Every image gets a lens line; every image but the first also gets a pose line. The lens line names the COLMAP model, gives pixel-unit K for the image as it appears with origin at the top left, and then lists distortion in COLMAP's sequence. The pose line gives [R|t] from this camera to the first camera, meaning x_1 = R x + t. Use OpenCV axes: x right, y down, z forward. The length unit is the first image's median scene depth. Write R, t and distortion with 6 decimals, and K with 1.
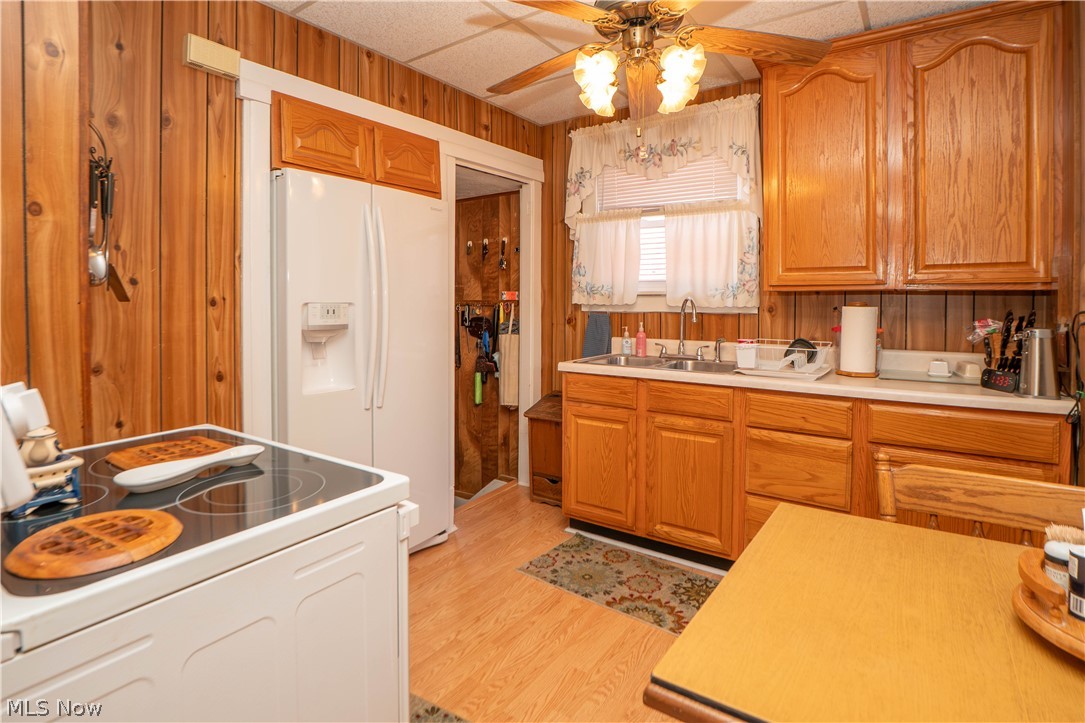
lens RADIAL K [[553.2, 0, 516.1], [0, 553.2, 320.5], [0, 0, 1]] dist [-0.033298, 0.002462]
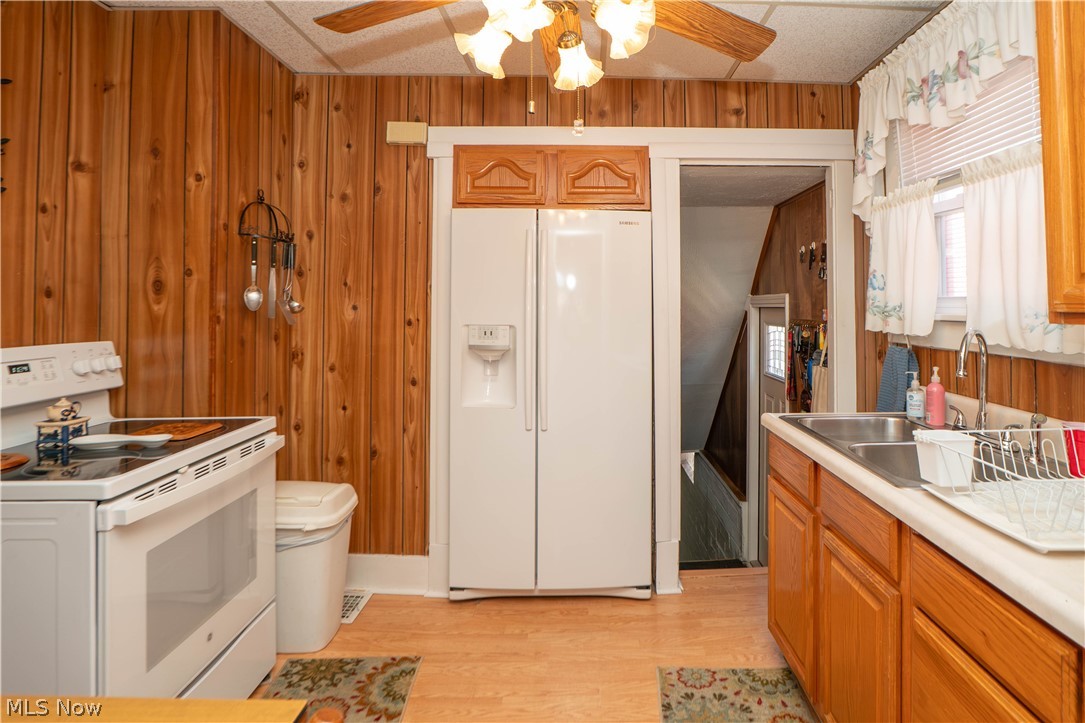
lens RADIAL K [[553.2, 0, 589.2], [0, 553.2, 295.0], [0, 0, 1]] dist [-0.033298, 0.002462]
pose [[0.622261, -0.007692, -0.782772, 0.632211], [-0.031846, 0.998875, -0.035132, -0.058753], [0.782162, 0.046790, 0.621316, 0.468608]]
